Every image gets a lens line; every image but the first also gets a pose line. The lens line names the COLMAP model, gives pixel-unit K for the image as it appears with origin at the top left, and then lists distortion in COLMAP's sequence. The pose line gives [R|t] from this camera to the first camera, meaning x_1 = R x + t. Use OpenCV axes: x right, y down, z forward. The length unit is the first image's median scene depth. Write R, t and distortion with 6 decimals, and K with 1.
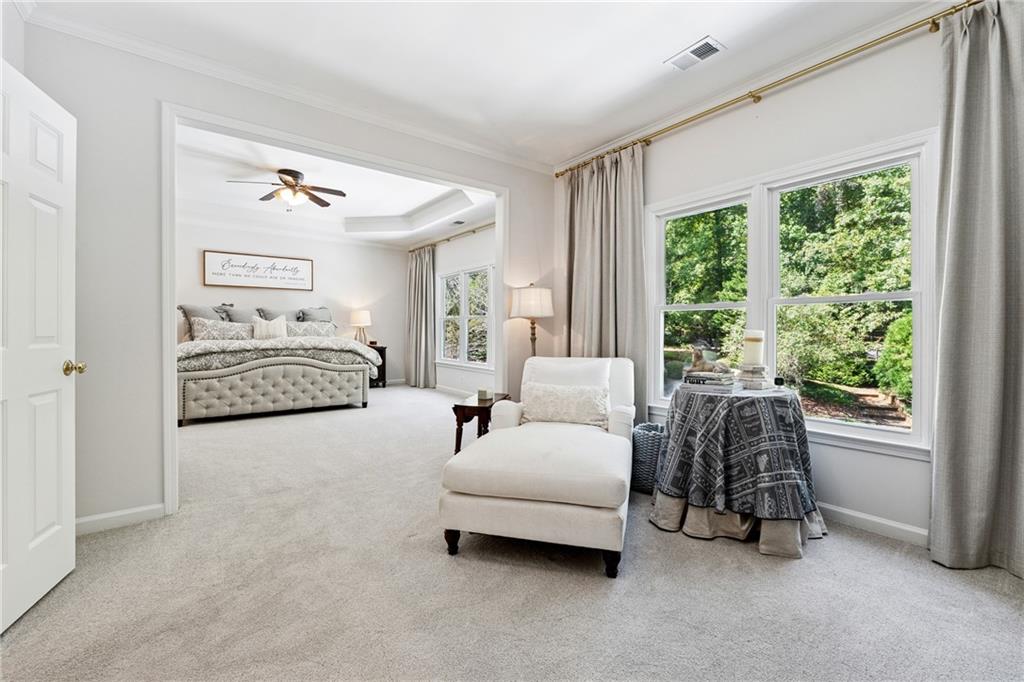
lens RADIAL K [[433.6, 0, 515.7], [0, 433.6, 334.7], [0, 0, 1]] dist [-0.001620, -0.000579]
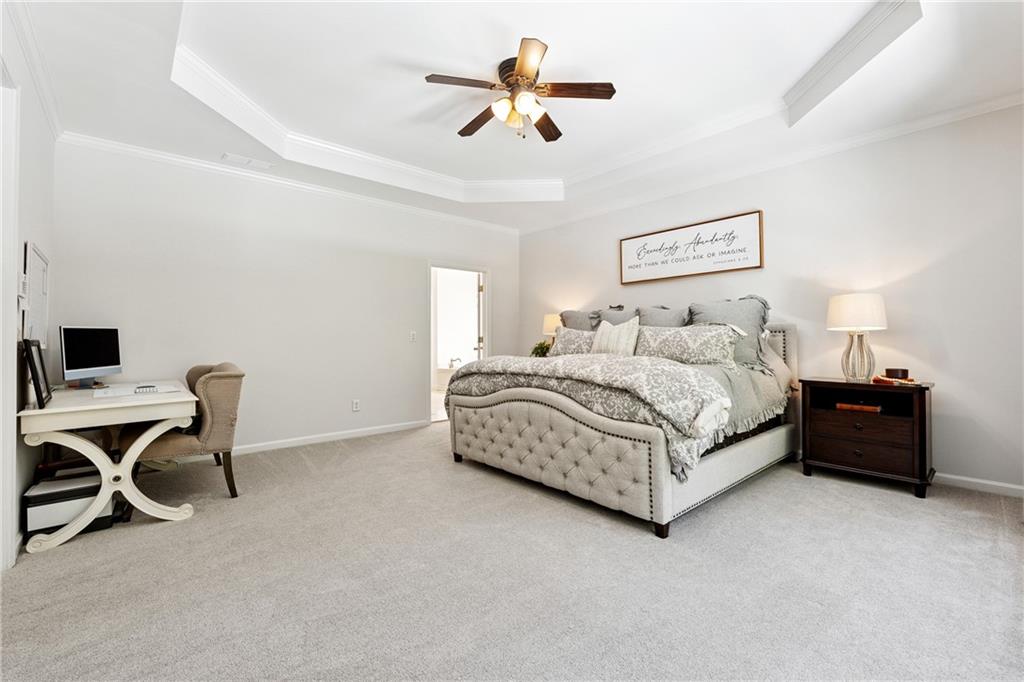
lens RADIAL K [[433.6, 0, 515.7], [0, 433.6, 334.7], [0, 0, 1]] dist [-0.001620, -0.000579]
pose [[0.102943, -0.016045, -0.994558, 0.042090], [-0.005353, 0.999846, -0.016684, -0.010892], [0.994673, 0.007041, 0.102841, 0.873603]]
